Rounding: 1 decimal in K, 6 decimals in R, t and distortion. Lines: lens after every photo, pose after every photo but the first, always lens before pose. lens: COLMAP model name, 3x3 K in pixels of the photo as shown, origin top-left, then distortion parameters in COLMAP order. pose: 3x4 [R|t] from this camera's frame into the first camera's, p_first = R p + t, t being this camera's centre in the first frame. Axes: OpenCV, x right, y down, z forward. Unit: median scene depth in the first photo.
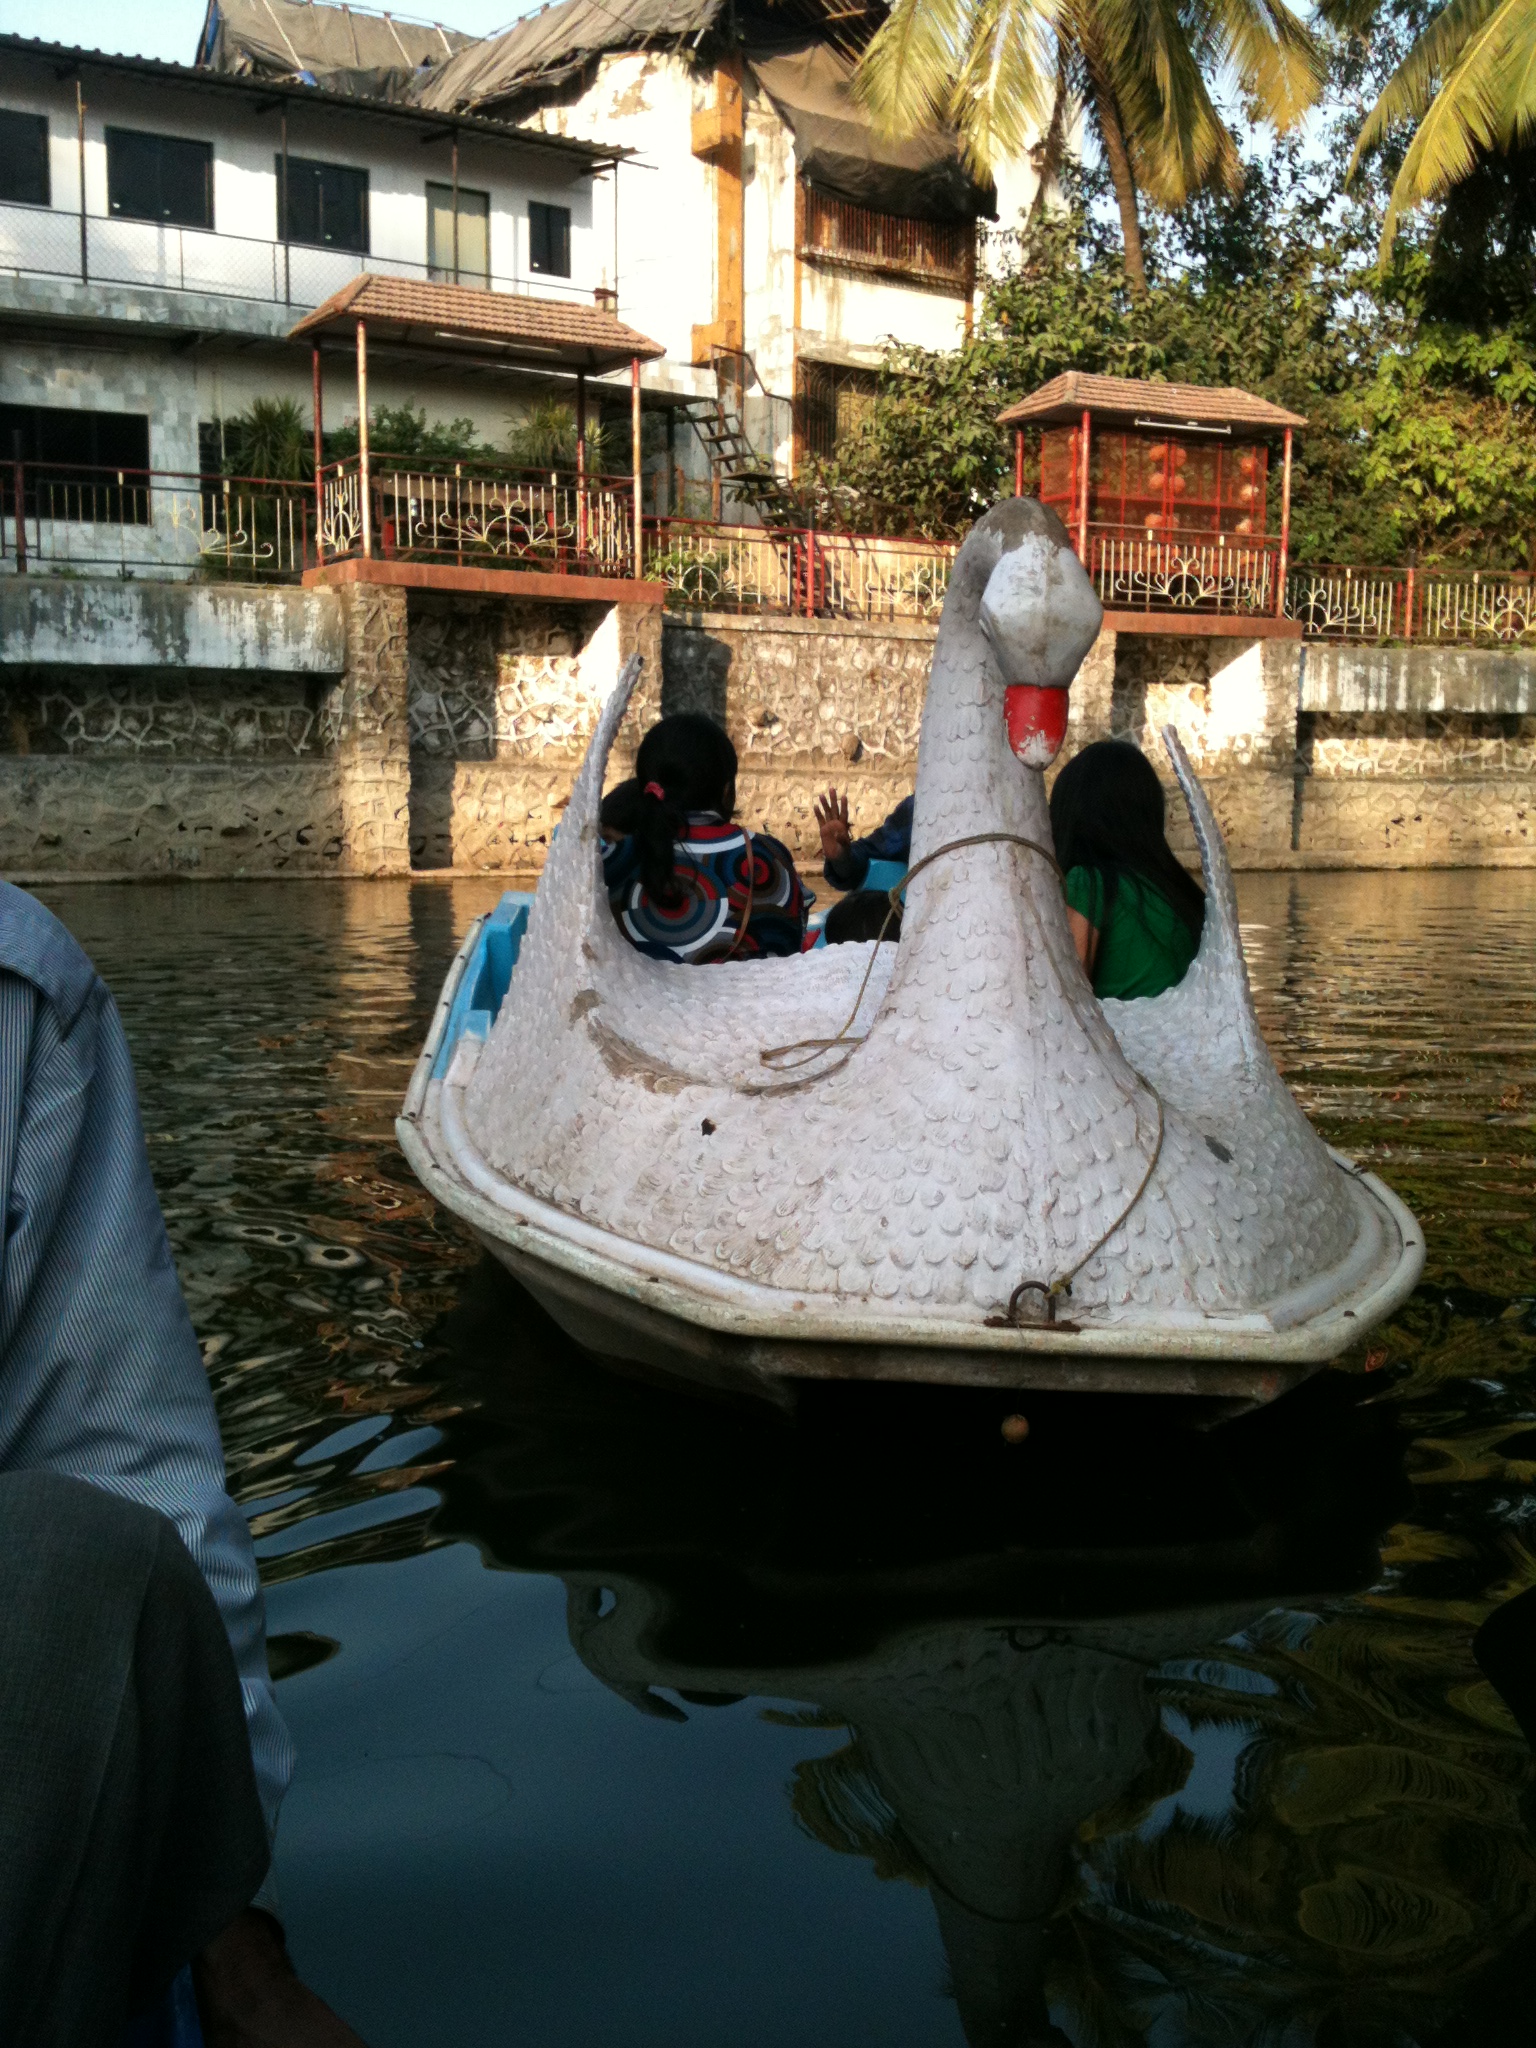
lens RADIAL K [[2089.2, 0, 770.4], [0, 2089.2, 1026.7], [0, 0, 1]] dist [-0.022018, 0.000000]
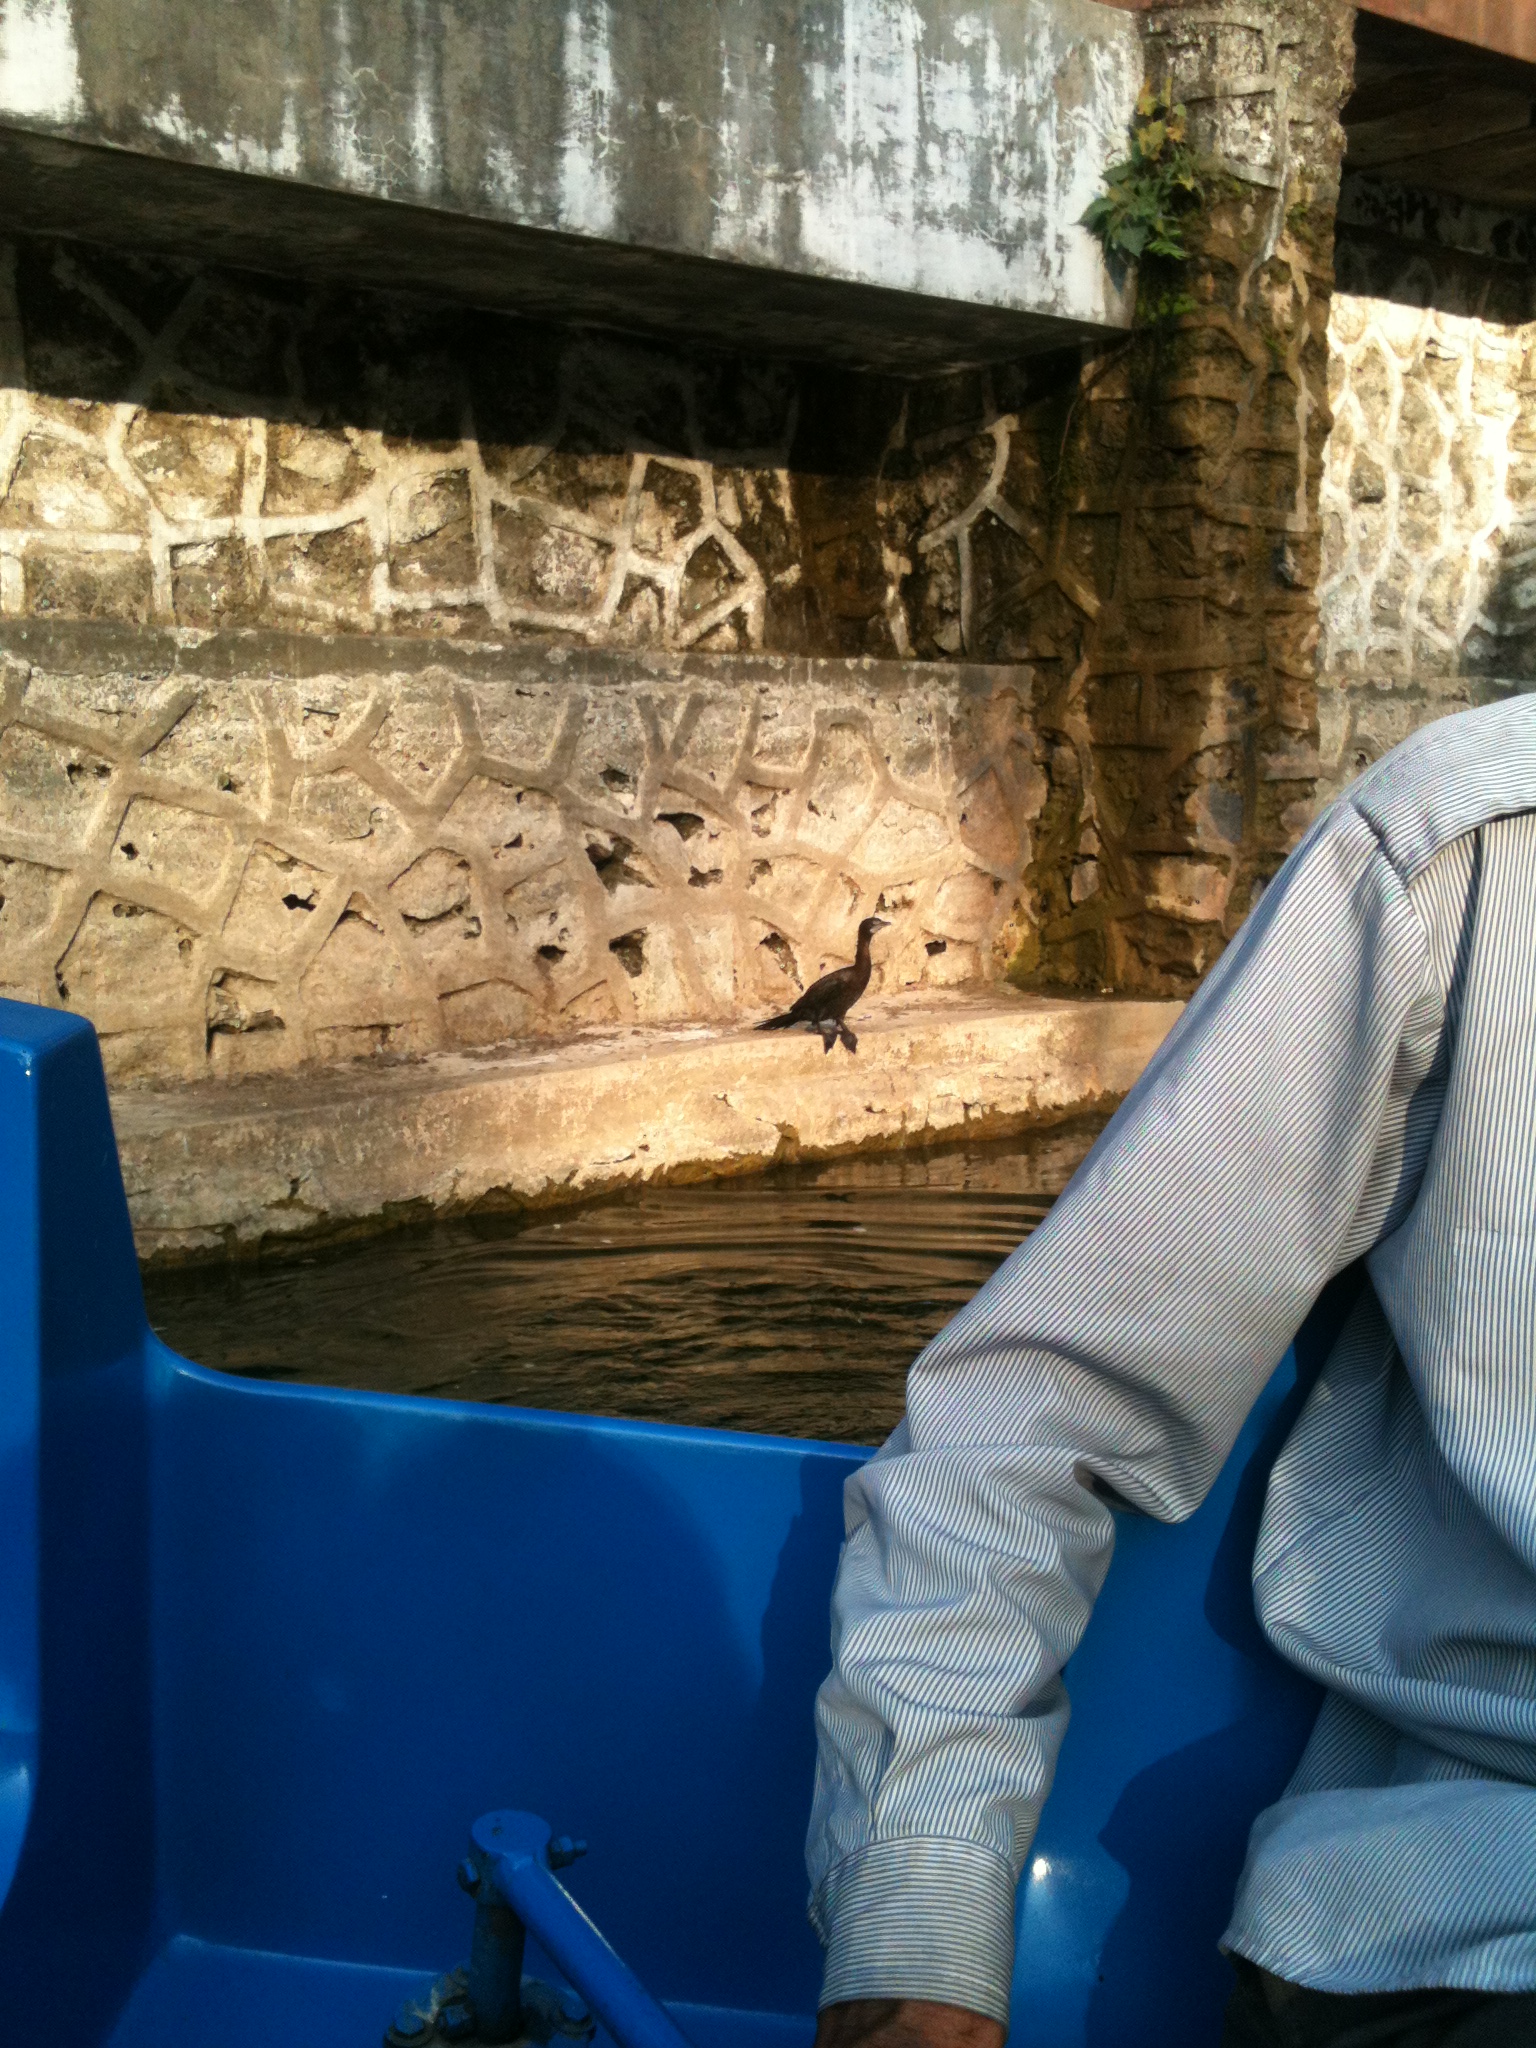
lens RADIAL K [[2089.2, 0, 769.7], [0, 2089.2, 1023.6], [0, 0, 1]] dist [-0.022018, 0.000000]
pose [[0.872018, -0.063318, 0.485362, 0.282815], [0.072577, 0.997363, -0.000282, -0.085695], [-0.484064, 0.035472, 0.874313, 0.831082]]
